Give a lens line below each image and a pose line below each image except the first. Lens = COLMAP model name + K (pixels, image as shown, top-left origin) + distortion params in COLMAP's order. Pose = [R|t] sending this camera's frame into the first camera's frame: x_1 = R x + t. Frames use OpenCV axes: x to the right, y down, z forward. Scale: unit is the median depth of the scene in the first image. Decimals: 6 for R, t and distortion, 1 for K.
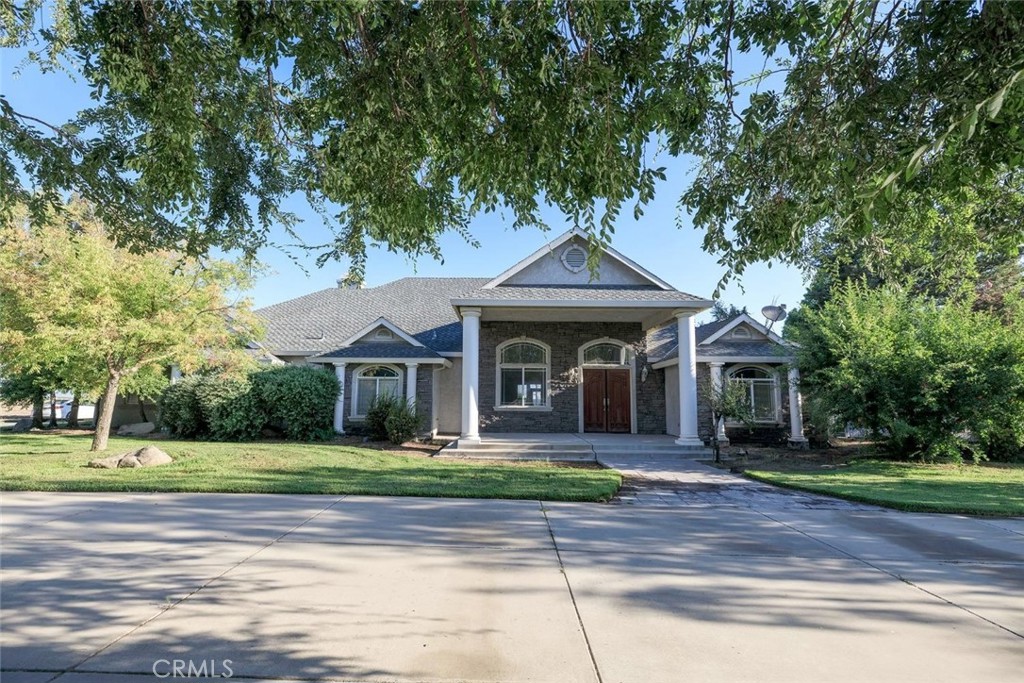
lens RADIAL K [[498.1, 0, 511.0], [0, 498.1, 338.0], [0, 0, 1]] dist [0.001214, -0.000796]
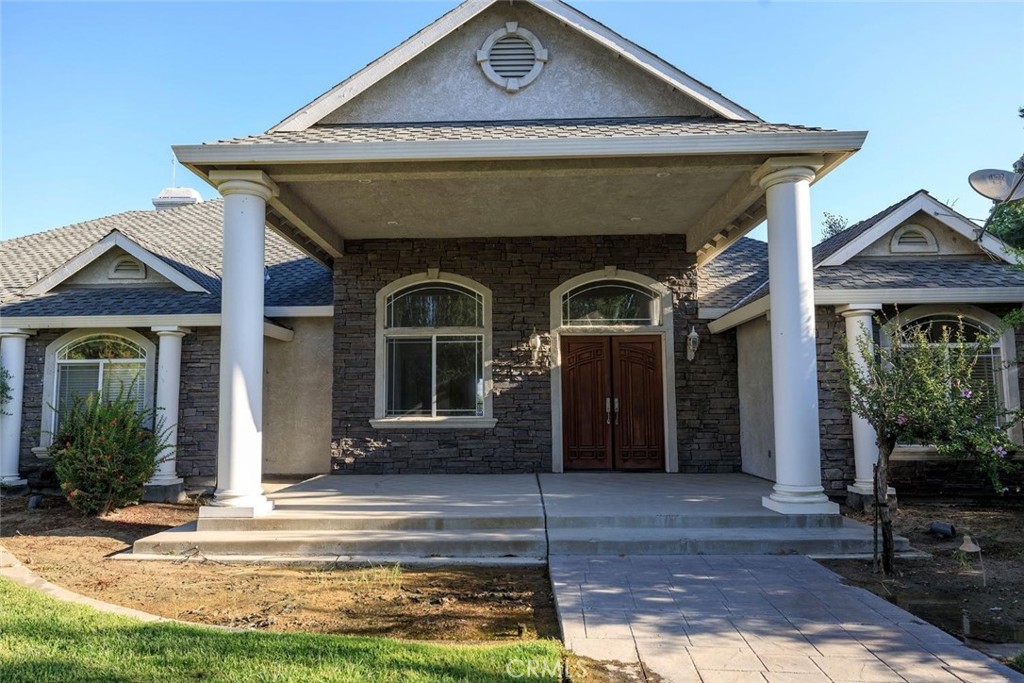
lens RADIAL K [[680.7, 0, 512.0], [0, 680.7, 341.5], [0, 0, 1]] dist [0.001204, 0.000099]
pose [[0.999451, -0.019522, -0.026773, 0.119820], [0.020268, 0.999407, 0.027854, 0.050338], [0.026214, -0.028382, 0.999253, 0.372329]]
